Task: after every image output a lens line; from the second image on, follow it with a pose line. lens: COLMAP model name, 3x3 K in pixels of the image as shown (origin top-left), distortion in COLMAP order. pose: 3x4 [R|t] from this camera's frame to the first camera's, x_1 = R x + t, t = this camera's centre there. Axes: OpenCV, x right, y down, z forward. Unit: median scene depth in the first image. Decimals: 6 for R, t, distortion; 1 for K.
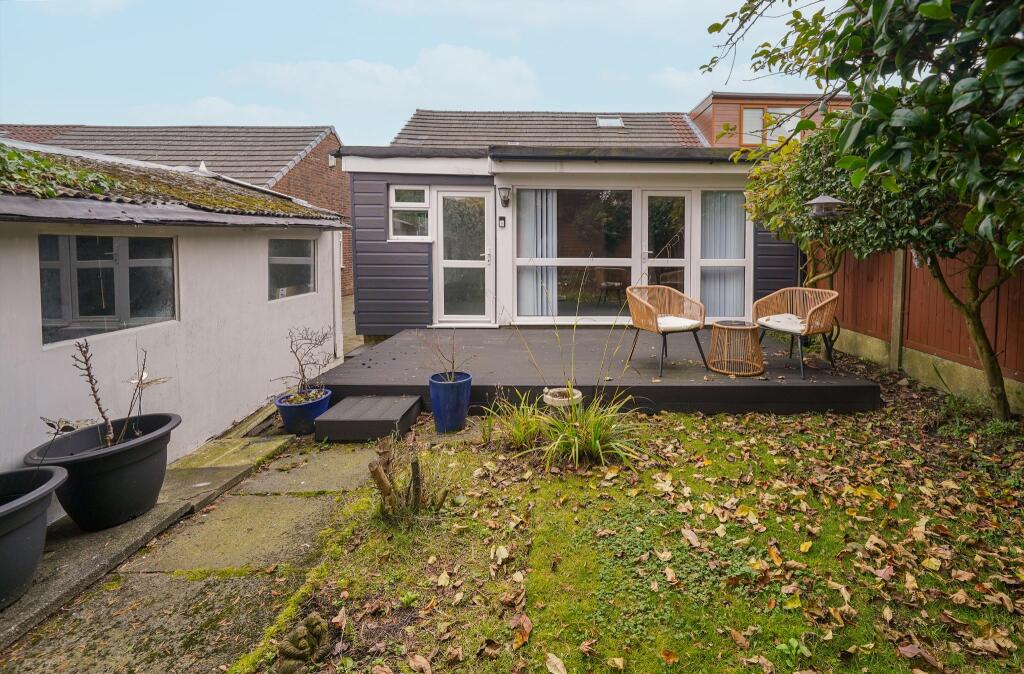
lens RADIAL K [[430.4, 0, 513.0], [0, 430.4, 255.3], [0, 0, 1]] dist [-0.010608, 0.001028]
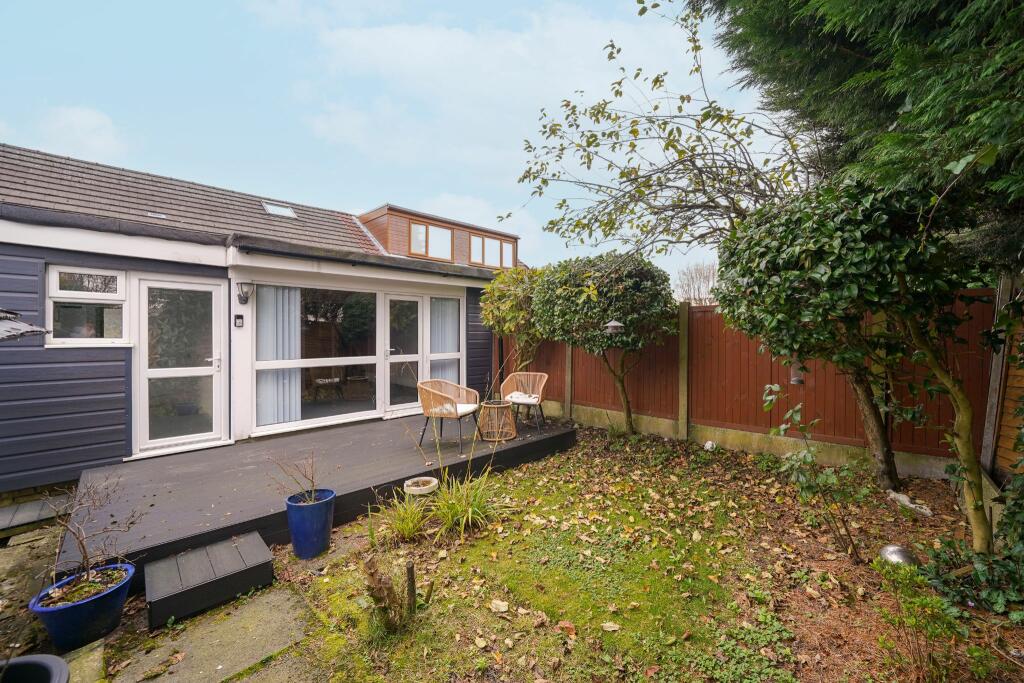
lens RADIAL K [[409.8, 0, 511.3], [0, 409.8, 337.6], [0, 0, 1]] dist [-0.007603, -0.000102]
pose [[0.716958, -0.012880, 0.696997, -0.204723], [0.029300, 0.999503, -0.011669, -0.017478], [-0.696500, 0.028788, 0.716979, 0.023392]]
